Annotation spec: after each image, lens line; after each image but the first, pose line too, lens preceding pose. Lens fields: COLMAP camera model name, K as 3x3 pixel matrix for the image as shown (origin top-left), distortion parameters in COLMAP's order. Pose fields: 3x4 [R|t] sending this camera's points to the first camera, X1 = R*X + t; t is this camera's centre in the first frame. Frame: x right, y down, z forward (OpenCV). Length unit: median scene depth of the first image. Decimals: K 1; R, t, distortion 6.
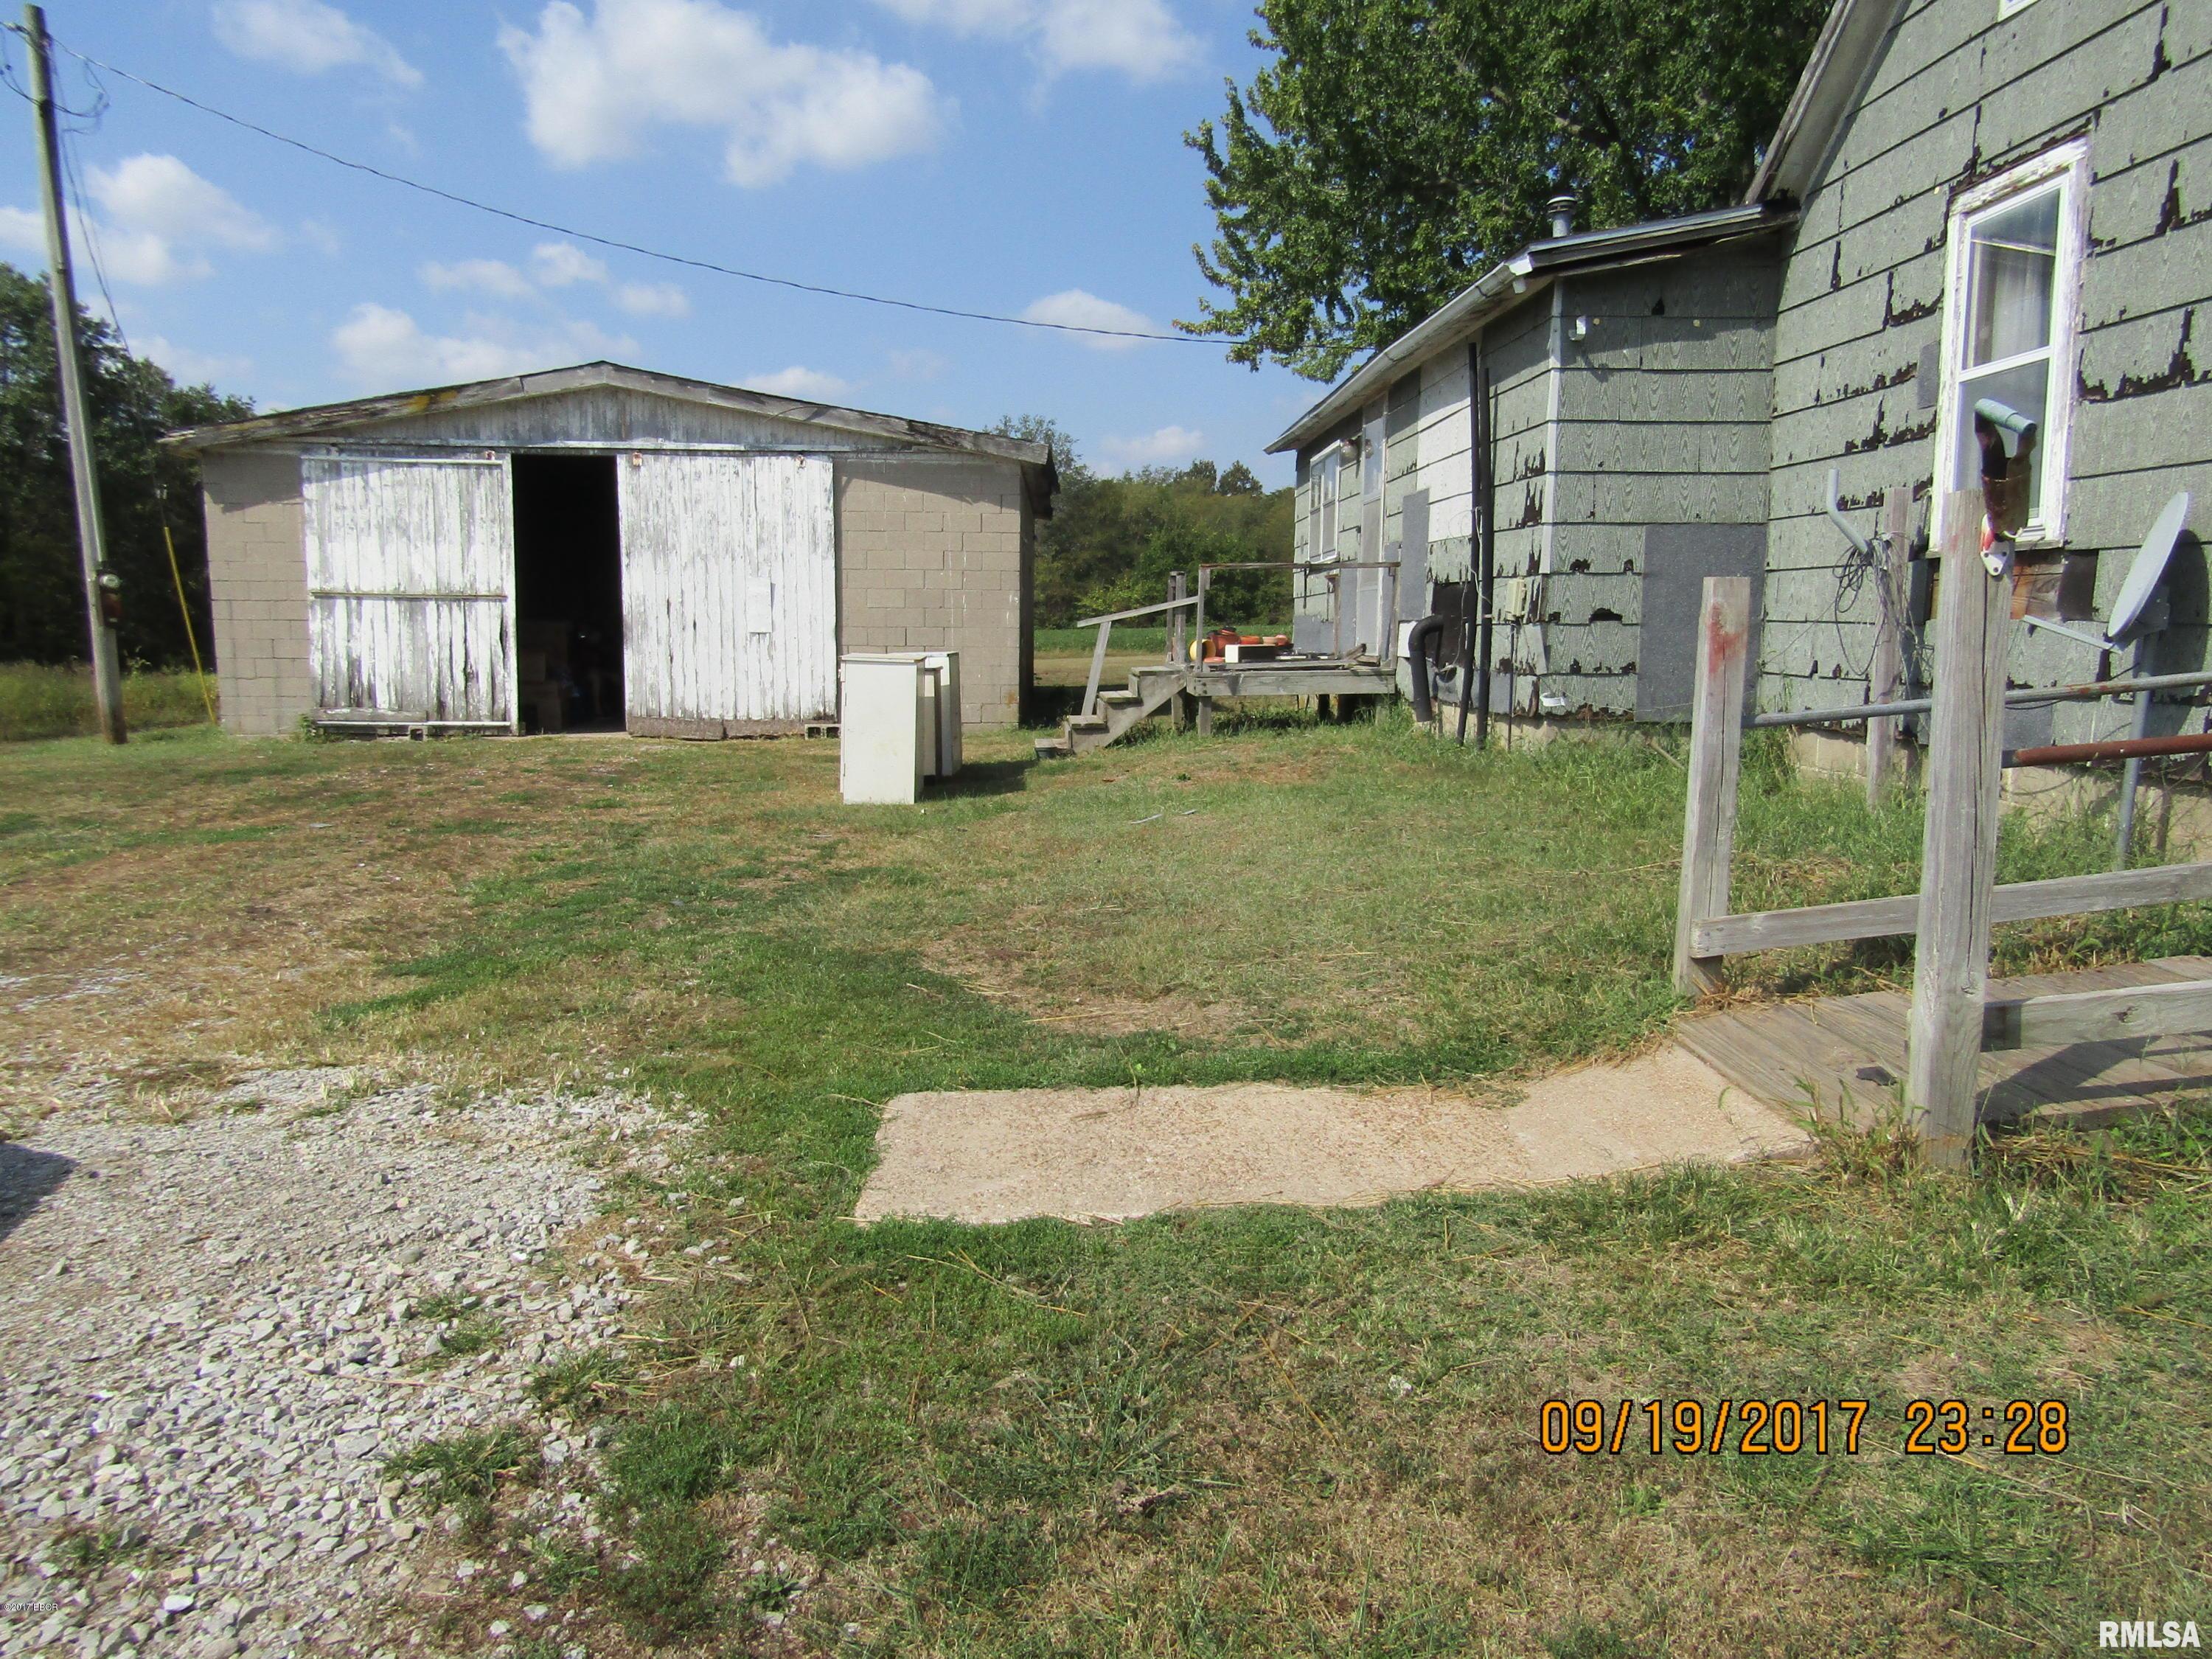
lens RADIAL K [[1565.7, 0, 1106.4], [0, 1565.7, 835.0], [0, 0, 1]] dist [-0.000888, -0.005520]
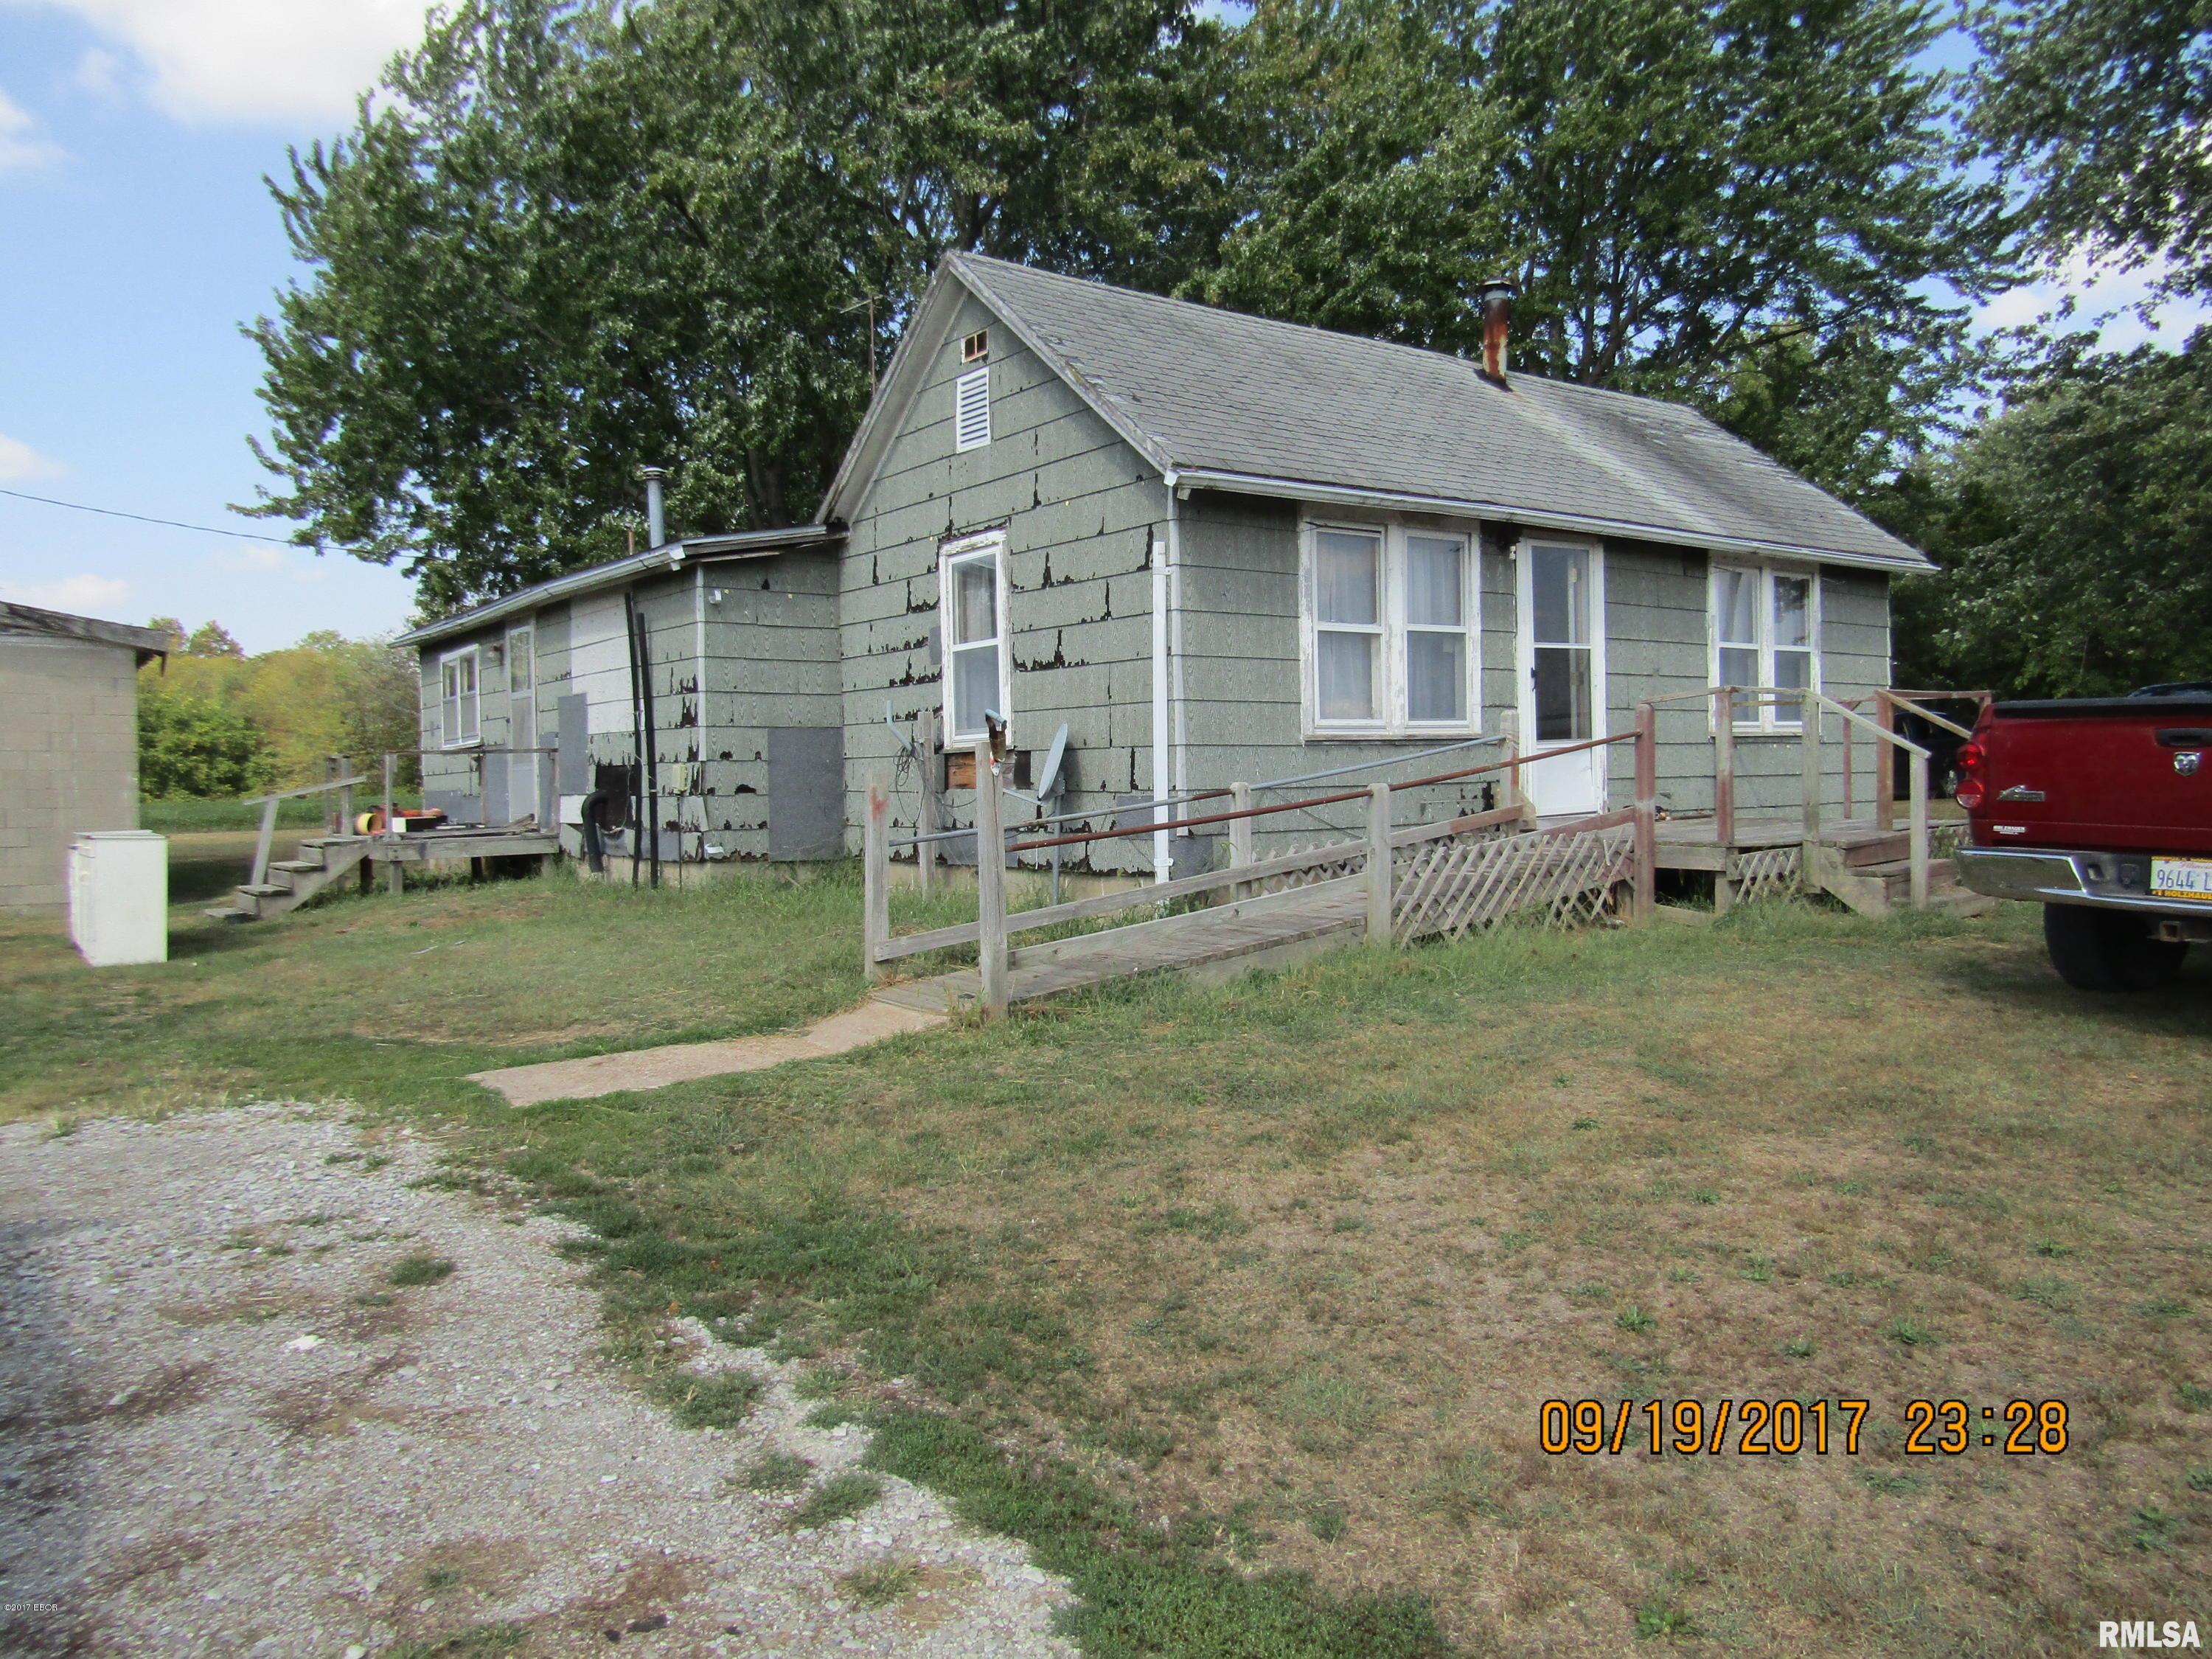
lens RADIAL K [[1565.7, 0, 1106.4], [0, 1565.7, 835.0], [0, 0, 1]] dist [-0.000888, -0.005520]
pose [[0.821498, -0.031378, 0.569348, -0.233820], [0.091786, 0.992741, -0.077723, 0.045552], [-0.562776, 0.116107, 0.818414, -0.371649]]
